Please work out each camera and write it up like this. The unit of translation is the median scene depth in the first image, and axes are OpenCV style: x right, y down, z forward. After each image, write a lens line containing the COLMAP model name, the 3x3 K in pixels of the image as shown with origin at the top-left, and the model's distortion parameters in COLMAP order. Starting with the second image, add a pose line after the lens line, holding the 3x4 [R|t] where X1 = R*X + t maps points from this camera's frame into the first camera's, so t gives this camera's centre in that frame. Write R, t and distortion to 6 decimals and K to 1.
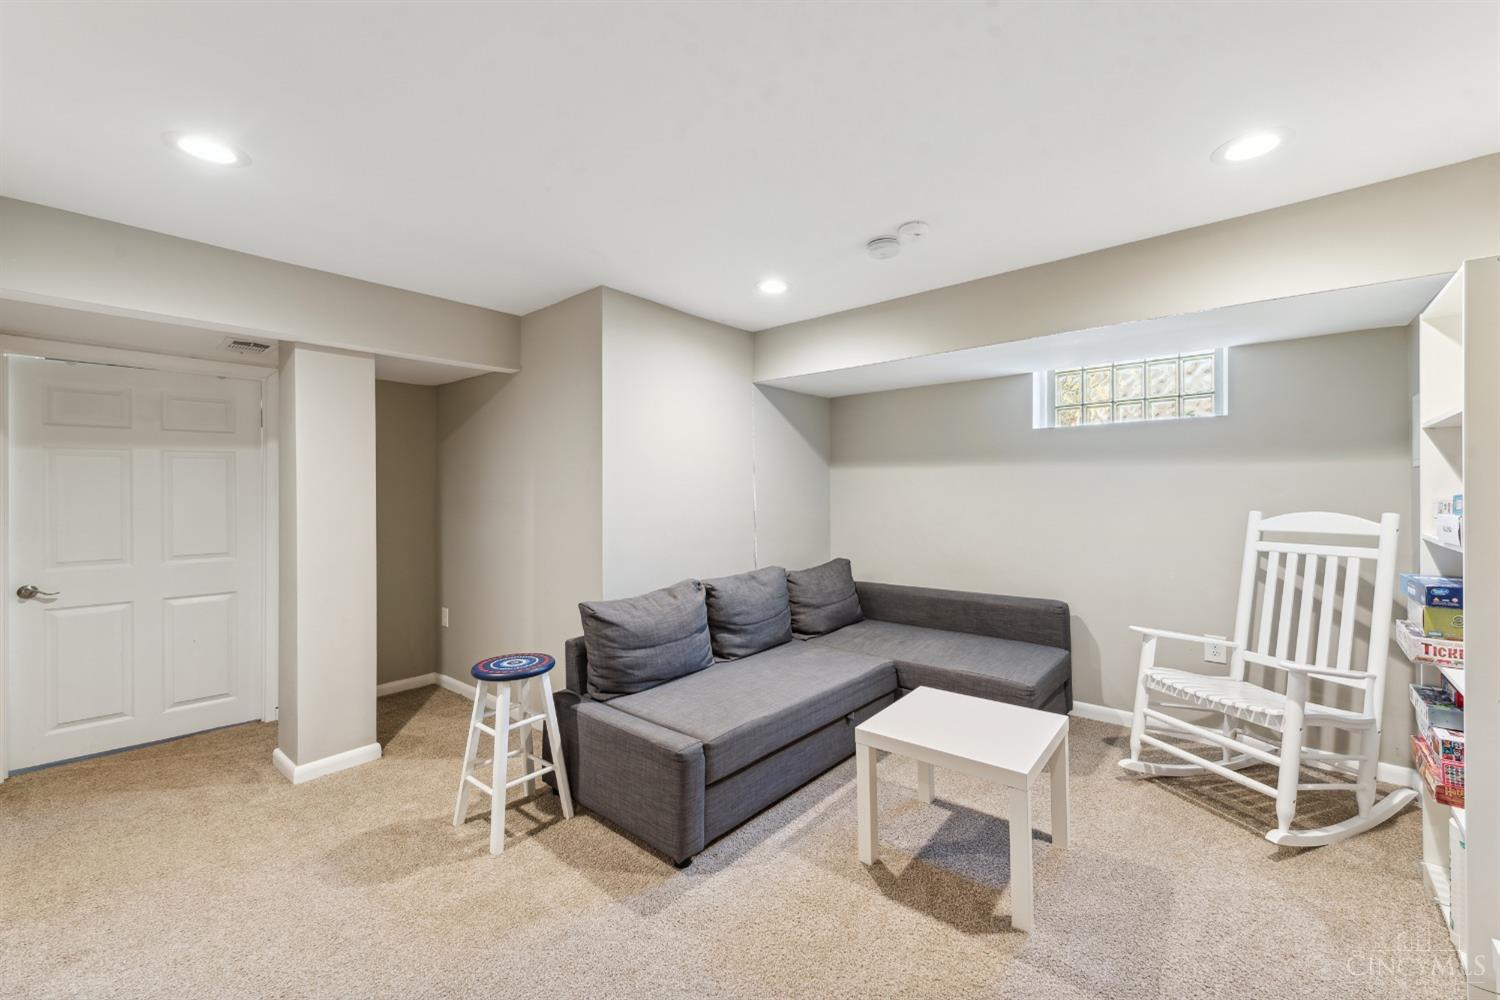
lens RADIAL K [[588.0, 0, 758.3], [0, 588.0, 501.5], [0, 0, 1]] dist [0.012734, -0.000109]
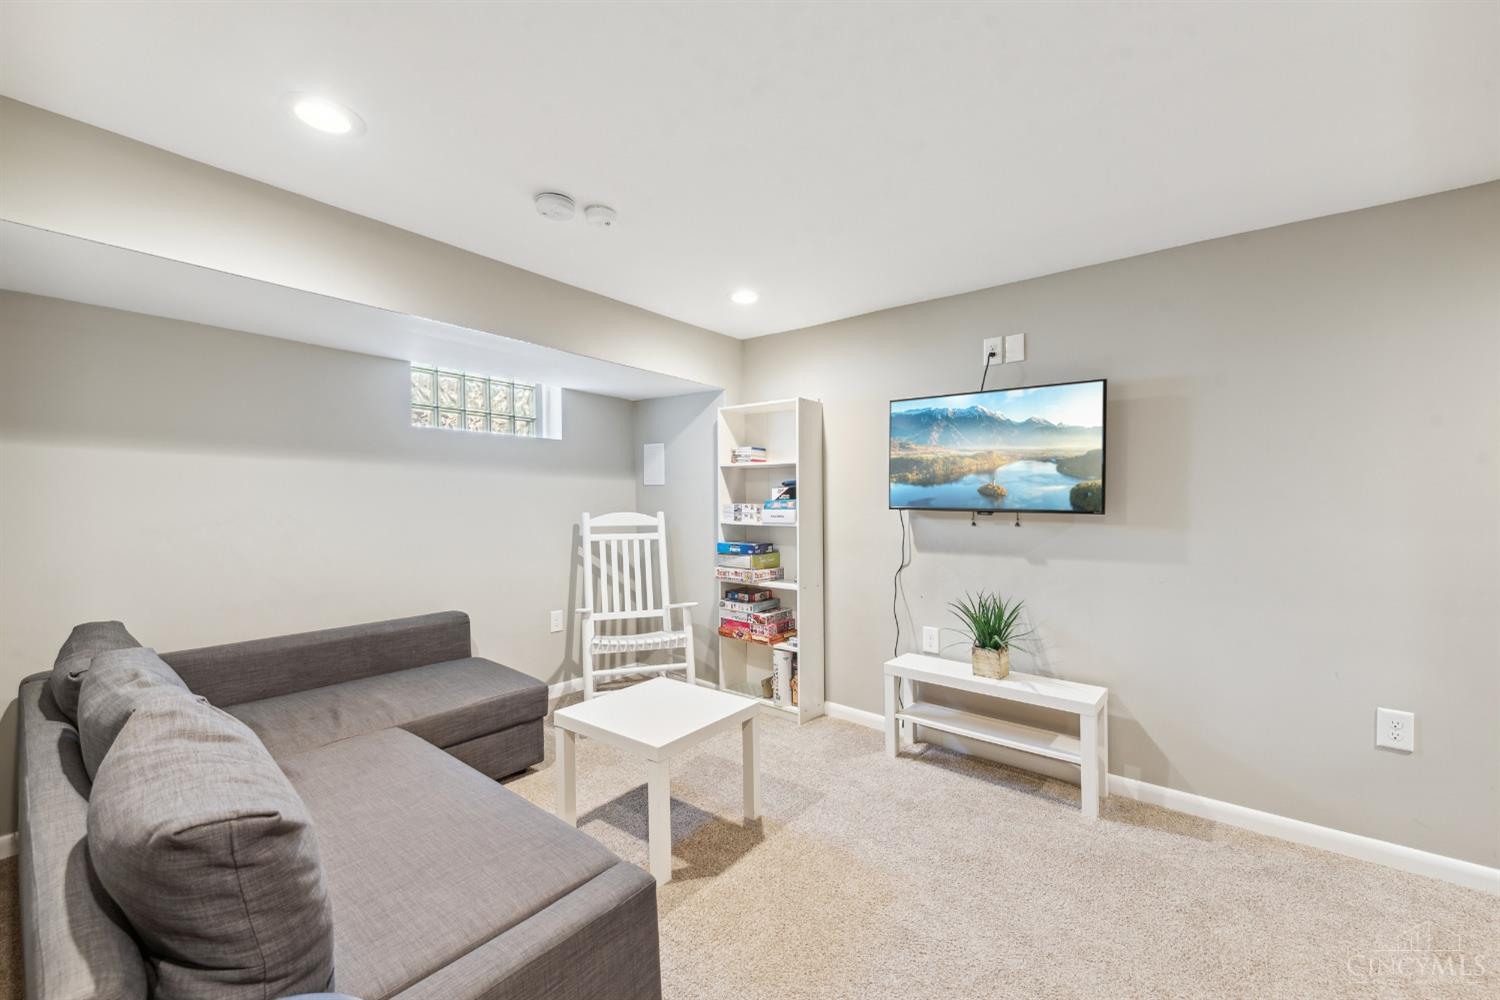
lens RADIAL K [[613.9, 0, 750.0], [0, 613.9, 500.0], [0, 0, 1]] dist [0.011162, -0.000173]
pose [[-0.032909, 0.009061, 0.999417, -0.633386], [0.010054, 0.999911, -0.008734, 0.002027], [-0.999408, 0.009761, -0.032997, 0.685354]]
